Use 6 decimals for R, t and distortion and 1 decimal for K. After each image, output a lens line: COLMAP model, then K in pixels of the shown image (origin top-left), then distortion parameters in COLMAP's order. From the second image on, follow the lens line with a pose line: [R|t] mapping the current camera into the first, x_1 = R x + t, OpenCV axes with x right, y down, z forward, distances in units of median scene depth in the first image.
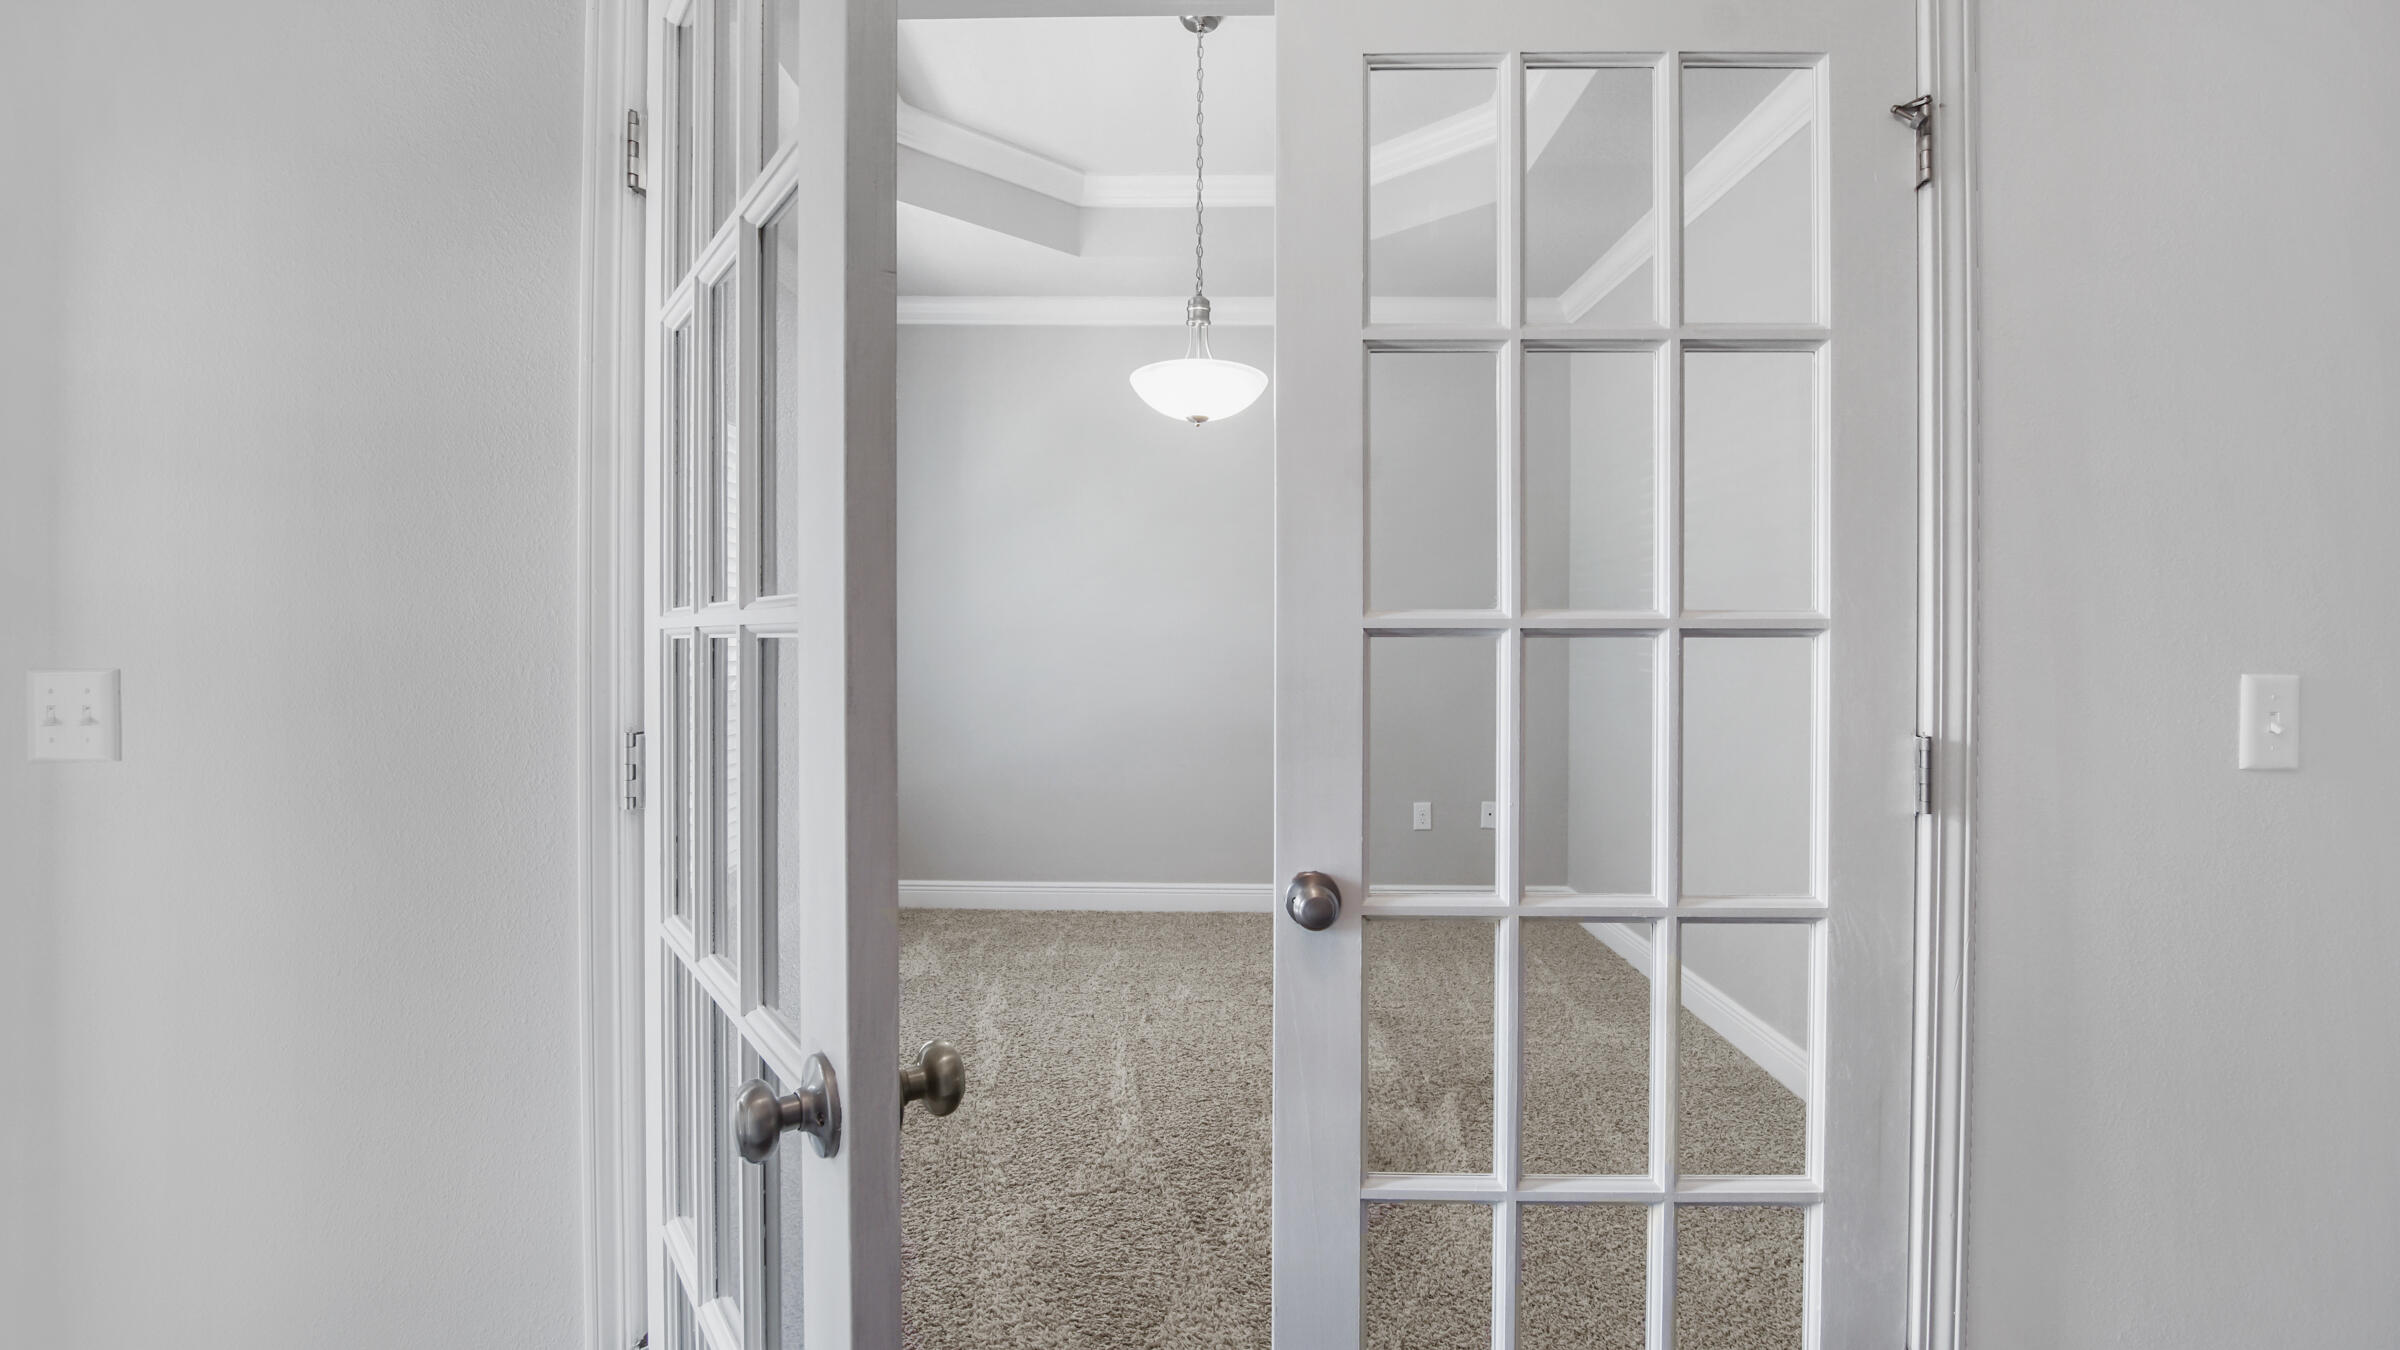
lens RADIAL K [[1113.0, 0, 1207.8], [0, 1113.0, 651.7], [0, 0, 1]] dist [-0.003470, -0.000410]
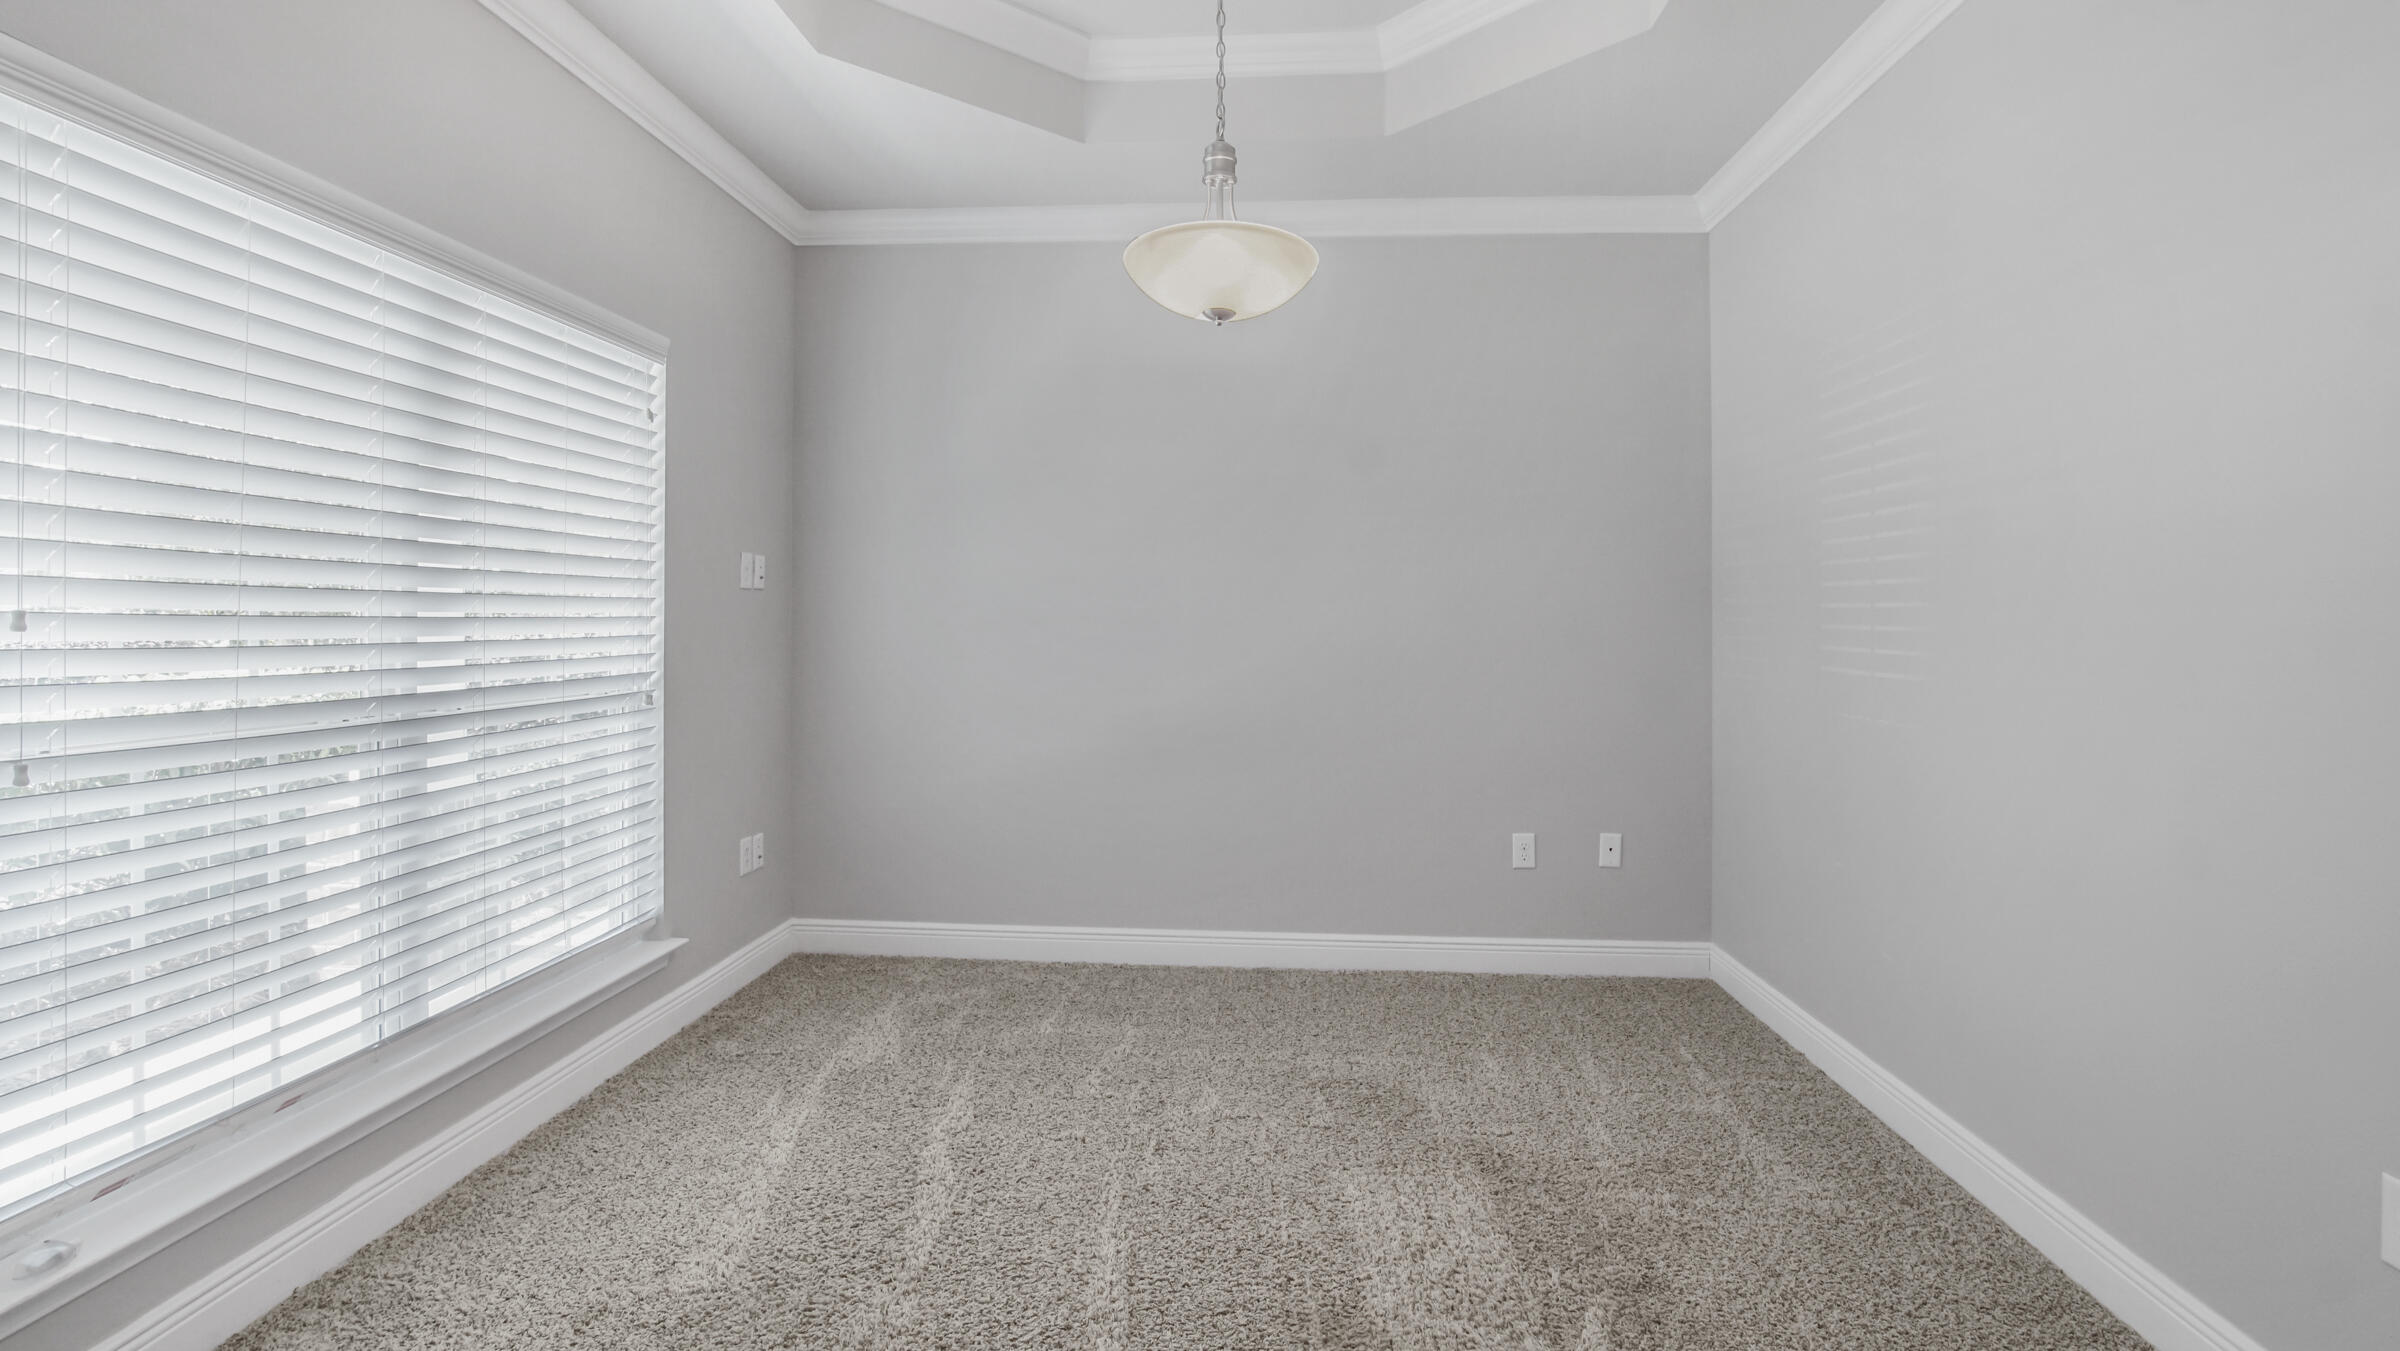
lens RADIAL K [[1127.3, 0, 1195.5], [0, 1127.3, 603.9], [0, 0, 1]] dist [-0.030151, -0.000008]
pose [[0.997553, -0.000279, -0.069917, 0.022903], [-0.001844, 0.999539, -0.030309, -0.004576], [0.069893, 0.030364, 0.997092, 0.264107]]
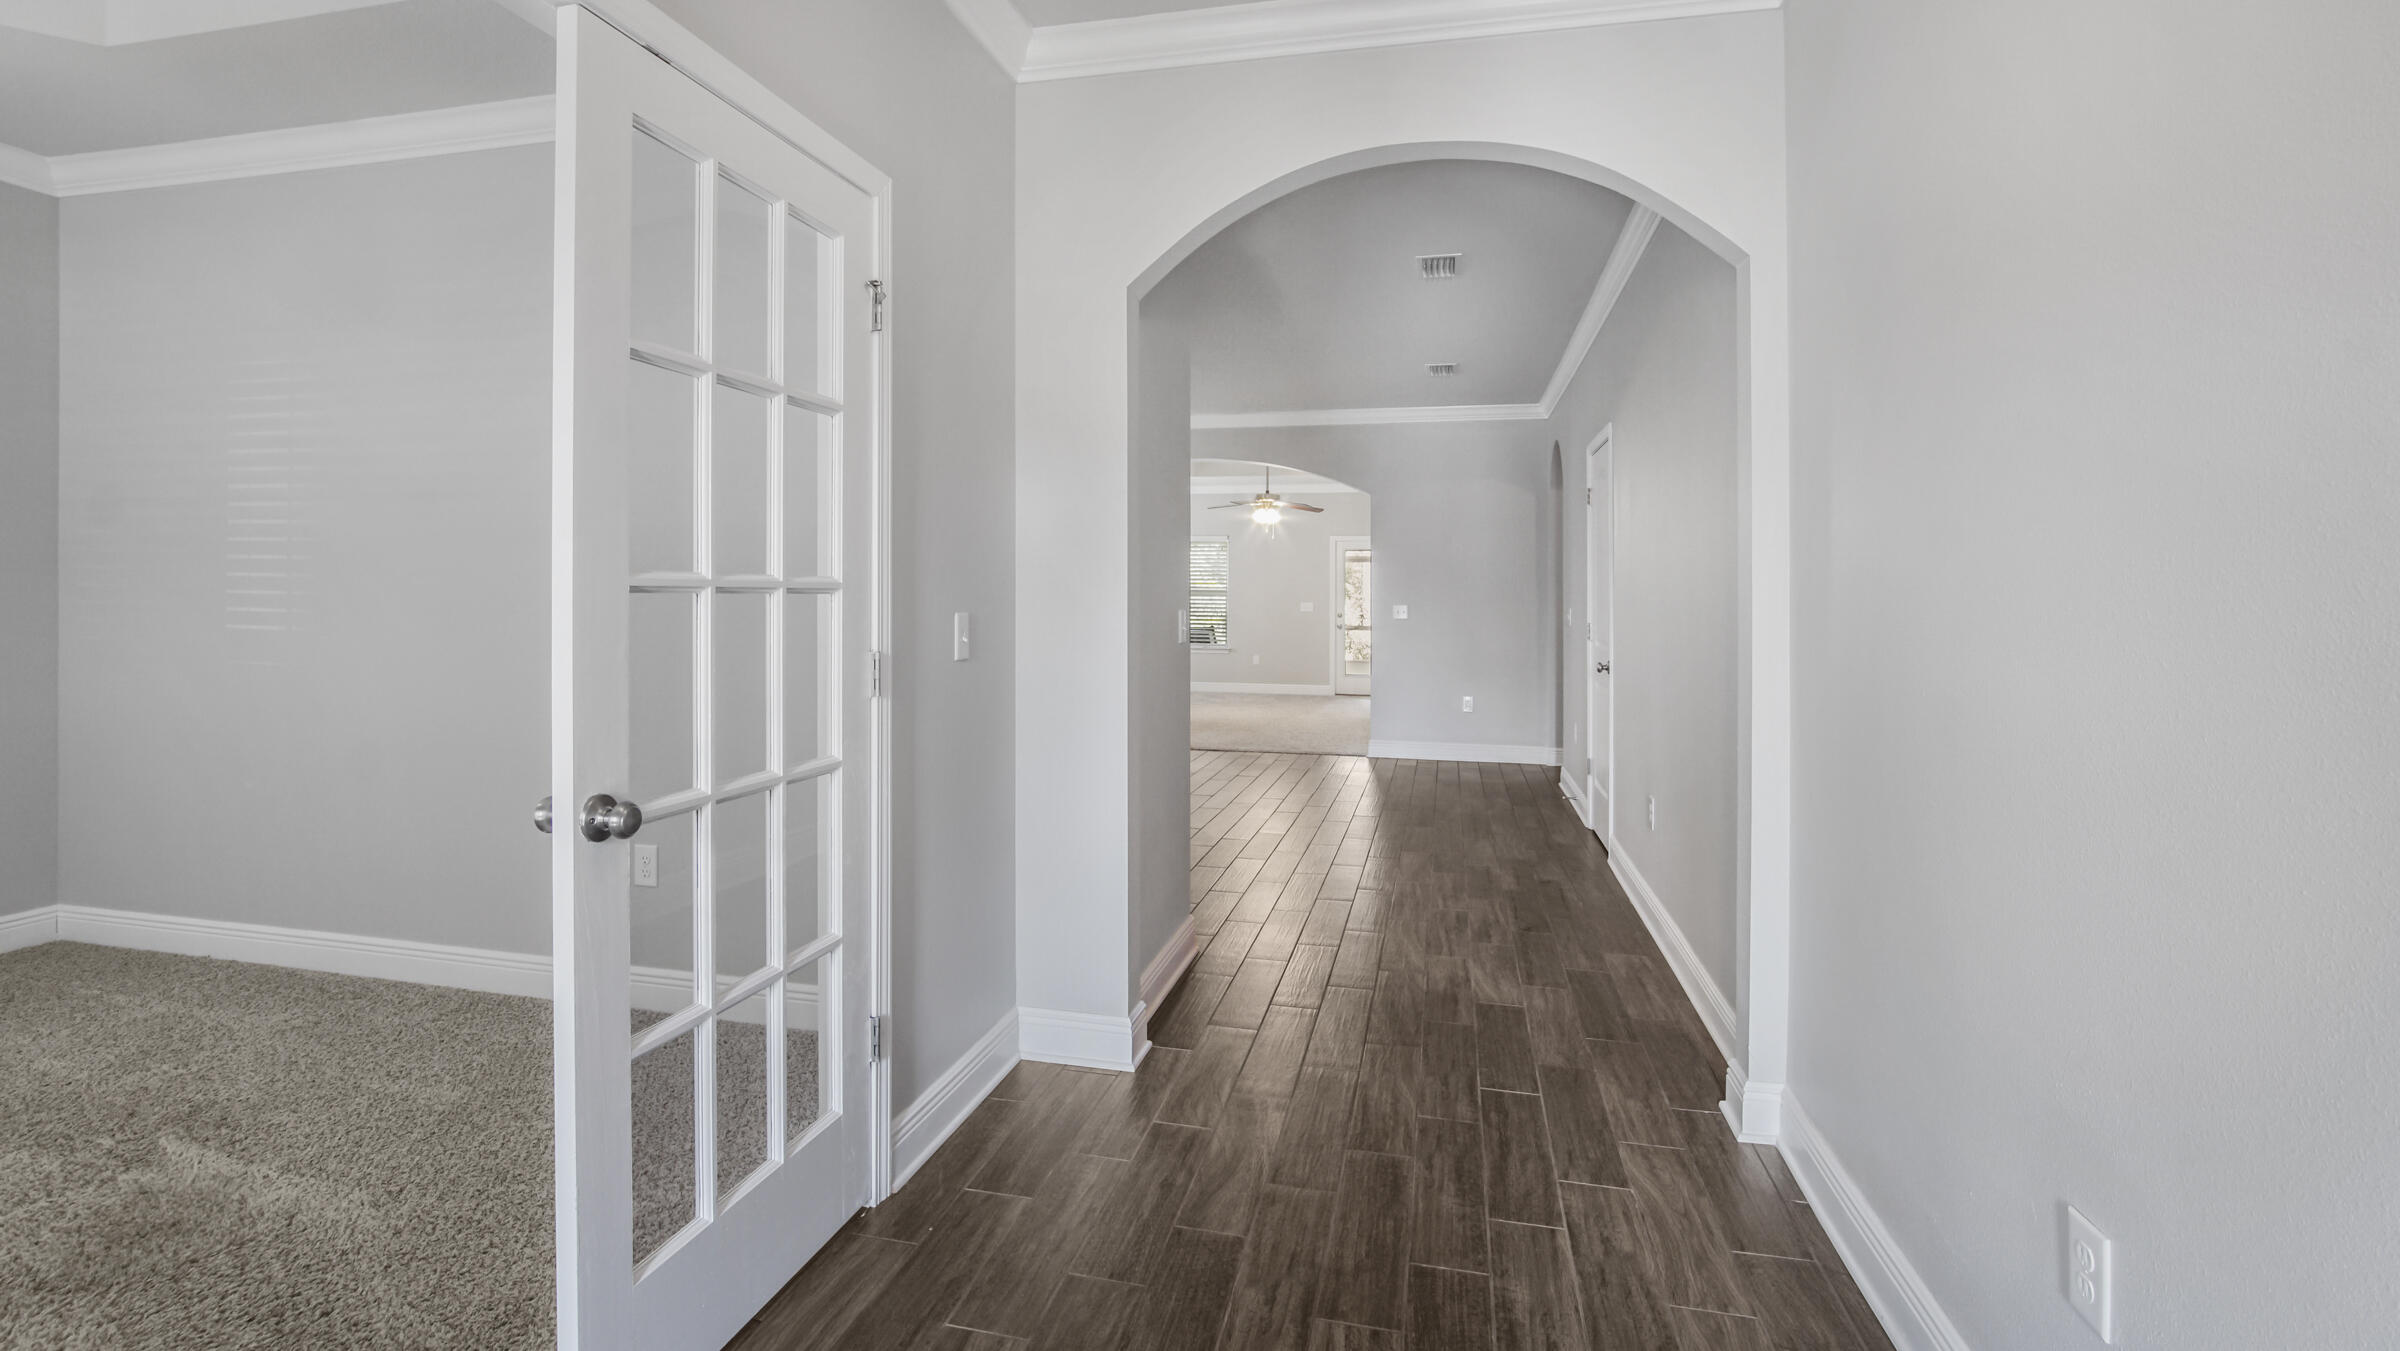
lens RADIAL K [[1066.7, 0, 1167.4], [0, 1066.7, 594.9], [0, 0, 1]] dist [-0.000926, -0.000221]
pose [[0.248758, 0.000795, 0.968565, -0.316907], [0.009846, 0.999946, -0.003350, -0.000474], [-0.968516, 0.010369, 0.248737, 0.058167]]
